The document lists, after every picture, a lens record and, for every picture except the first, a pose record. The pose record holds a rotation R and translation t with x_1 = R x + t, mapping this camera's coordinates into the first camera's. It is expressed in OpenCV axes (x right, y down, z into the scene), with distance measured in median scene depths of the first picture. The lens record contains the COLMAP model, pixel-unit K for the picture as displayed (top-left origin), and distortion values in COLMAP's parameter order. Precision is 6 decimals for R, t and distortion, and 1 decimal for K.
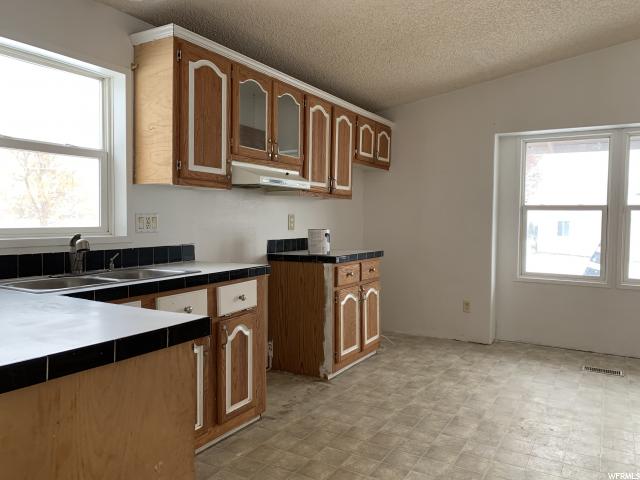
lens RADIAL K [[490.7, 0, 321.7], [0, 490.7, 237.2], [0, 0, 1]] dist [0.024859, -0.022128]
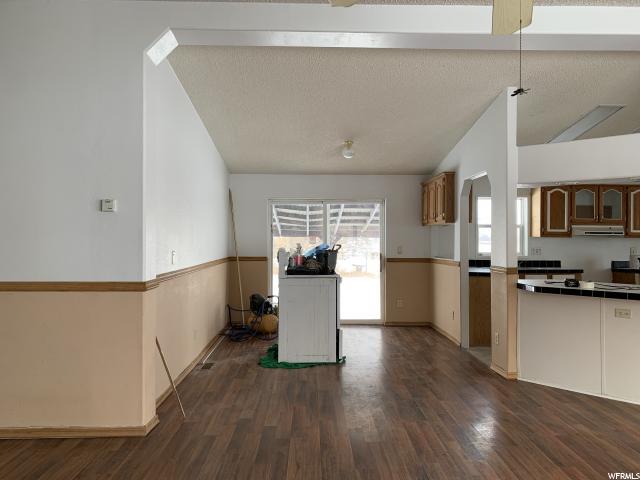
lens RADIAL K [[490.7, 0, 320.5], [0, 490.7, 234.2], [0, 0, 1]] dist [0.024859, -0.022128]
pose [[0.518030, -0.015683, -0.855219, 0.976009], [-0.036895, 0.998492, -0.040659, 0.022456], [0.854567, 0.052616, 0.516670, -1.010453]]
